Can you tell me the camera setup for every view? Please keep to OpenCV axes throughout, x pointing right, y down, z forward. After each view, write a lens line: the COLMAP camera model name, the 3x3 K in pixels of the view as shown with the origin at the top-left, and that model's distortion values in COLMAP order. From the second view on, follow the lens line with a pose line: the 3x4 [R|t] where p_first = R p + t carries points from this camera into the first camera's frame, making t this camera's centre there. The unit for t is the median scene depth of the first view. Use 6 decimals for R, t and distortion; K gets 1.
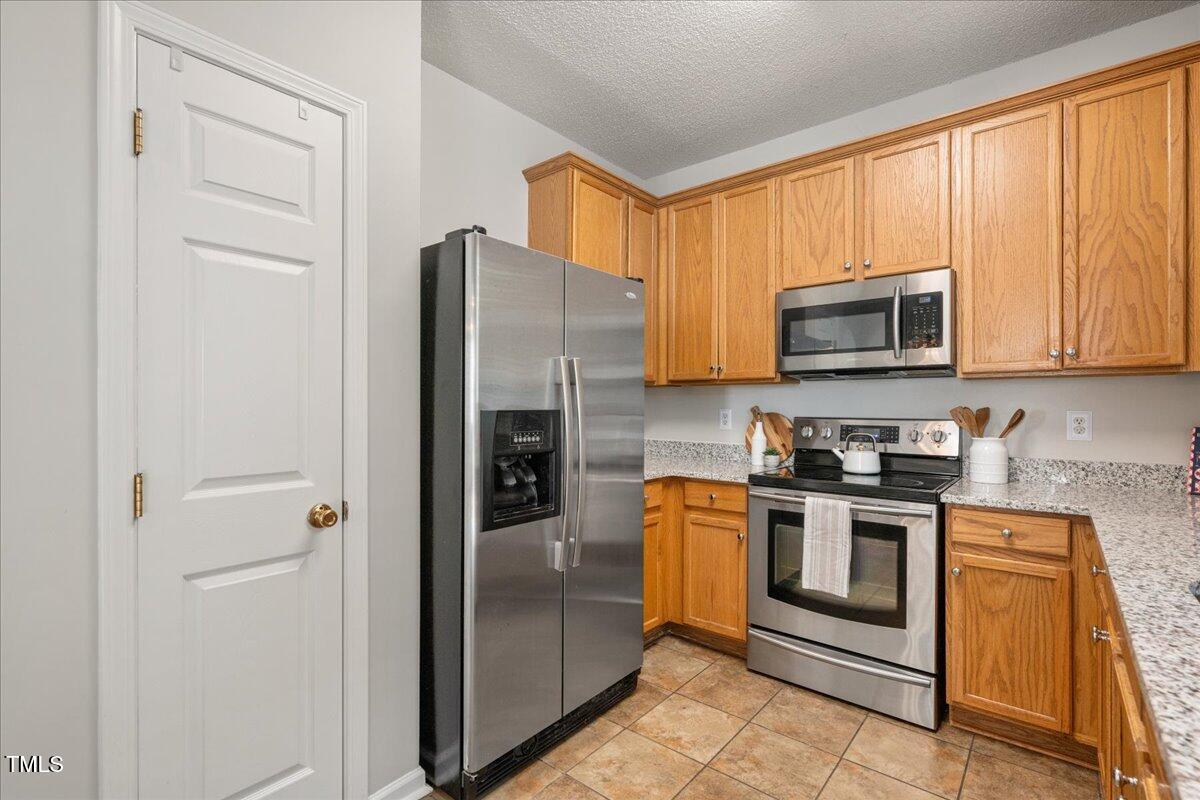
lens RADIAL K [[557.6, 0, 599.6], [0, 557.6, 405.4], [0, 0, 1]] dist [0.000019, 0.000162]
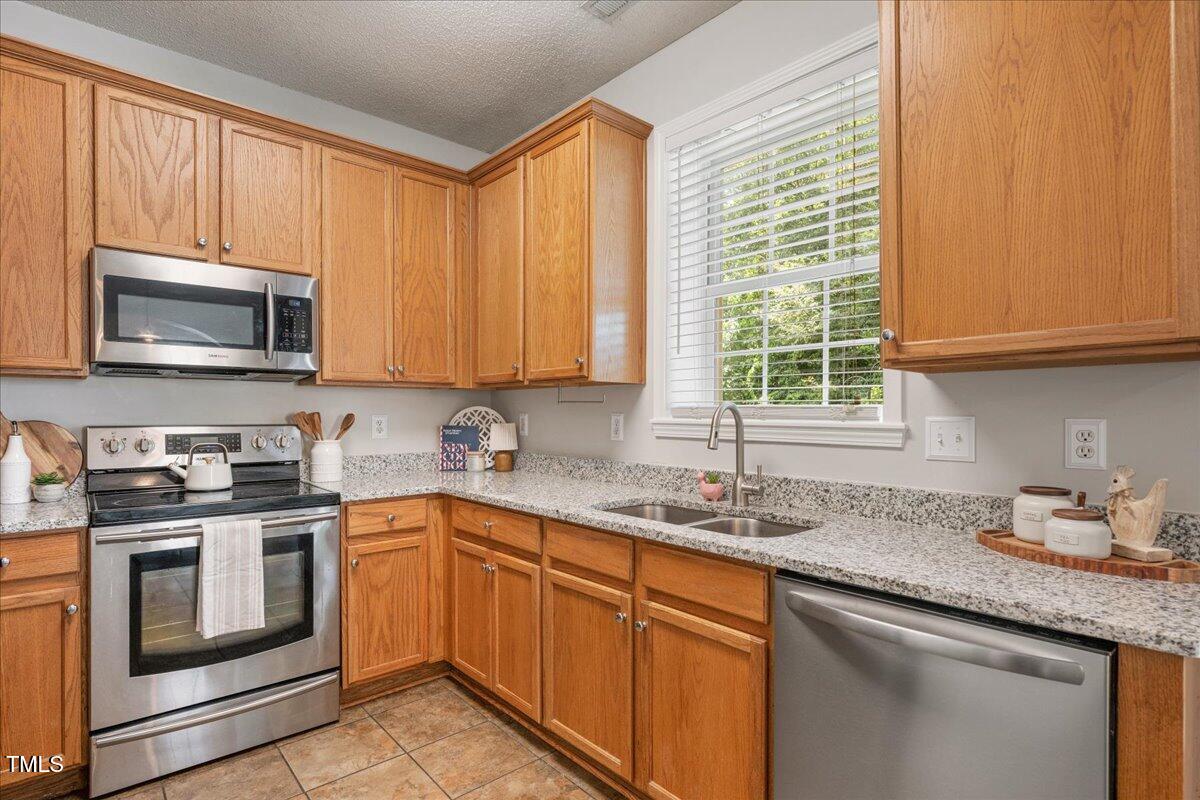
lens RADIAL K [[595.1, 0, 598.0], [0, 595.1, 416.6], [0, 0, 1]] dist [0.000520, 0.000127]
pose [[0.154830, -0.009176, 0.987898, -0.378833], [-0.002299, 0.999951, 0.009649, -0.000214], [-0.987938, -0.003765, 0.154801, 0.307050]]
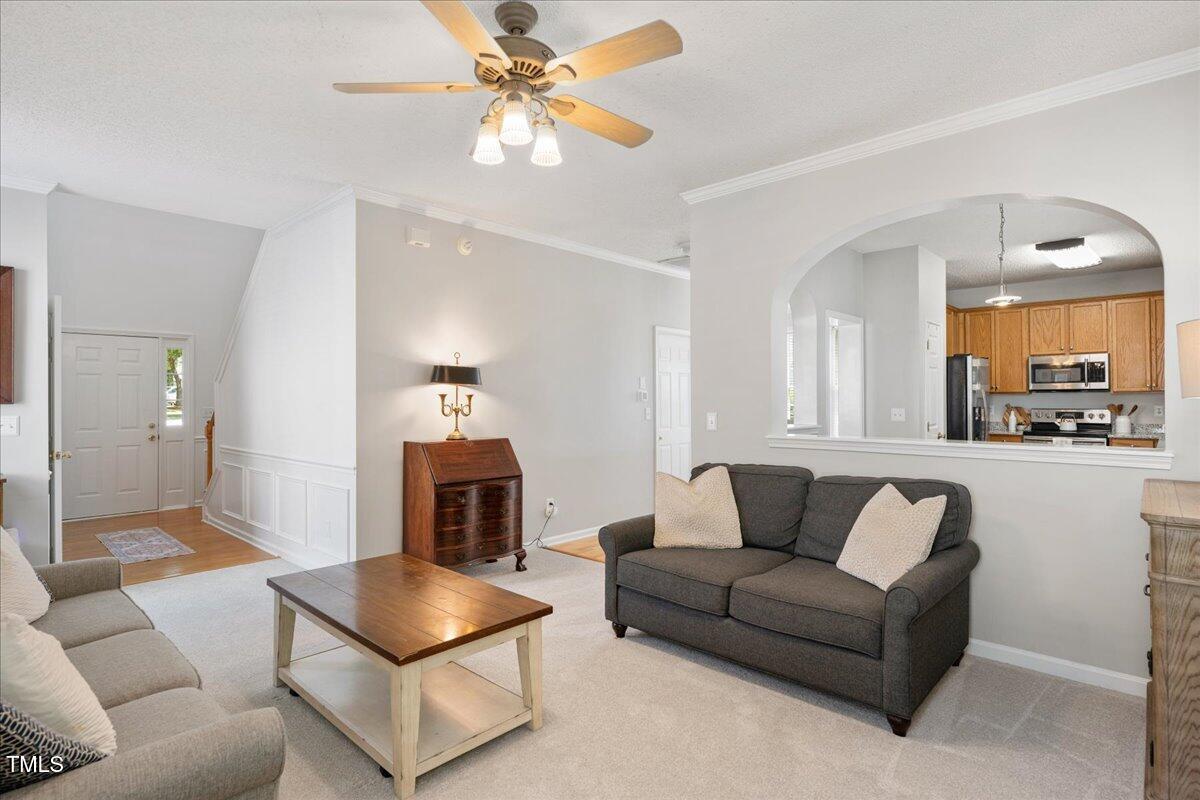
lens RADIAL K [[614.0, 0, 599.5], [0, 614.0, 396.0], [0, 0, 1]] dist [0.000806, 0.000267]
pose [[0.997925, -0.009136, -0.063732, -1.610924], [0.008913, 0.999953, -0.003771, -0.047749], [0.063763, 0.003195, 0.997960, -2.087959]]
